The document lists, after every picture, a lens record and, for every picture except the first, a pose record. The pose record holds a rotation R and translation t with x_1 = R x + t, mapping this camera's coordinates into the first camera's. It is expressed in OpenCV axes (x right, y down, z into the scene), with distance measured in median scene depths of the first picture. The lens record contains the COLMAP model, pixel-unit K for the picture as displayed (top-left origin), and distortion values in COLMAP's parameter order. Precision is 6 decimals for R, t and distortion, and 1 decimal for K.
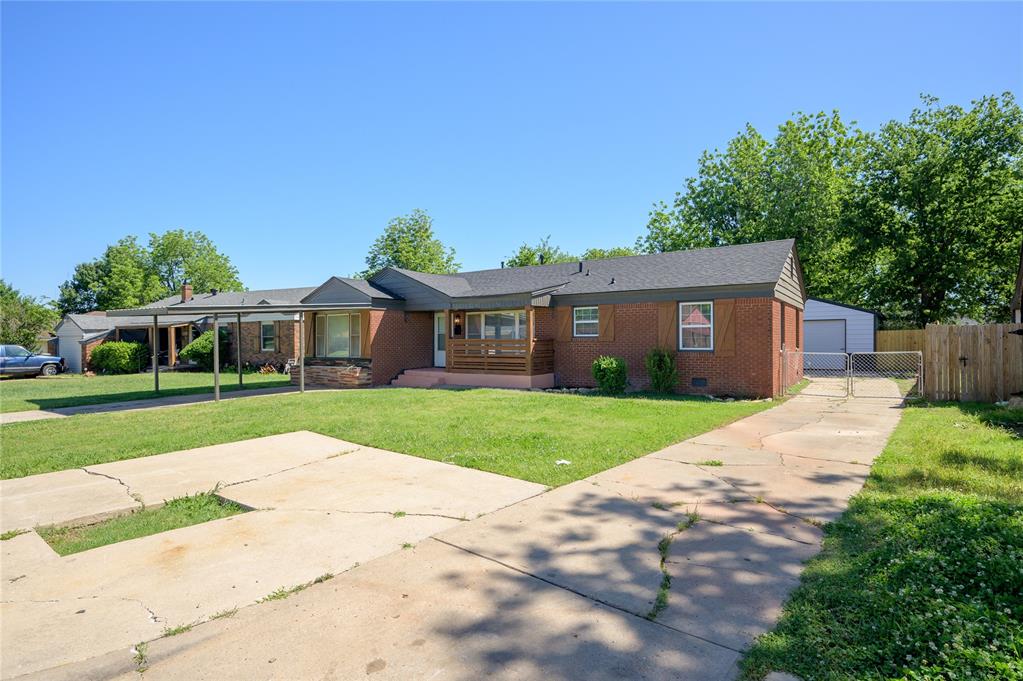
lens RADIAL K [[542.8, 0, 511.5], [0, 542.8, 340.5], [0, 0, 1]] dist [-0.000128, 0.000132]
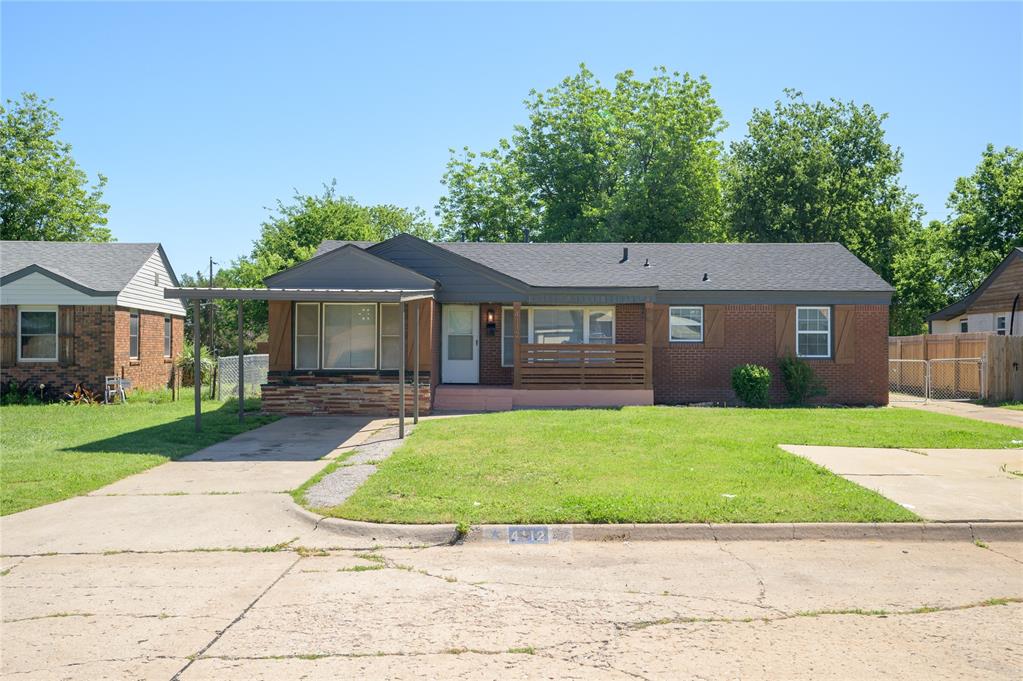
lens RADIAL K [[929.3, 0, 511.5], [0, 929.3, 340.5], [0, 0, 1]] dist [-0.002938, -0.003279]
pose [[0.810912, 0.010663, 0.585071, -0.876721], [-0.006273, 0.999935, -0.009529, 0.005750], [-0.585134, 0.004057, 0.810926, 0.000514]]
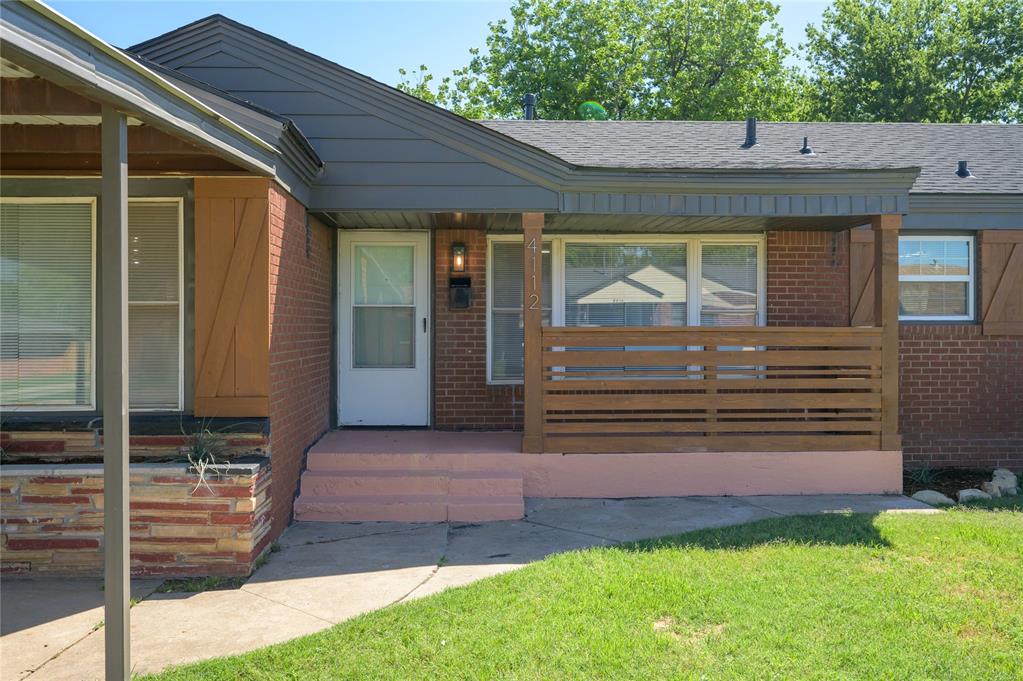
lens RADIAL K [[929.3, 0, 511.5], [0, 929.3, 340.5], [0, 0, 1]] dist [-0.002938, -0.003279]
pose [[0.786241, -0.002162, 0.617916, -0.417042], [-0.001338, 0.999986, 0.005200, 0.002320], [-0.617918, -0.004915, 0.786227, 0.675845]]
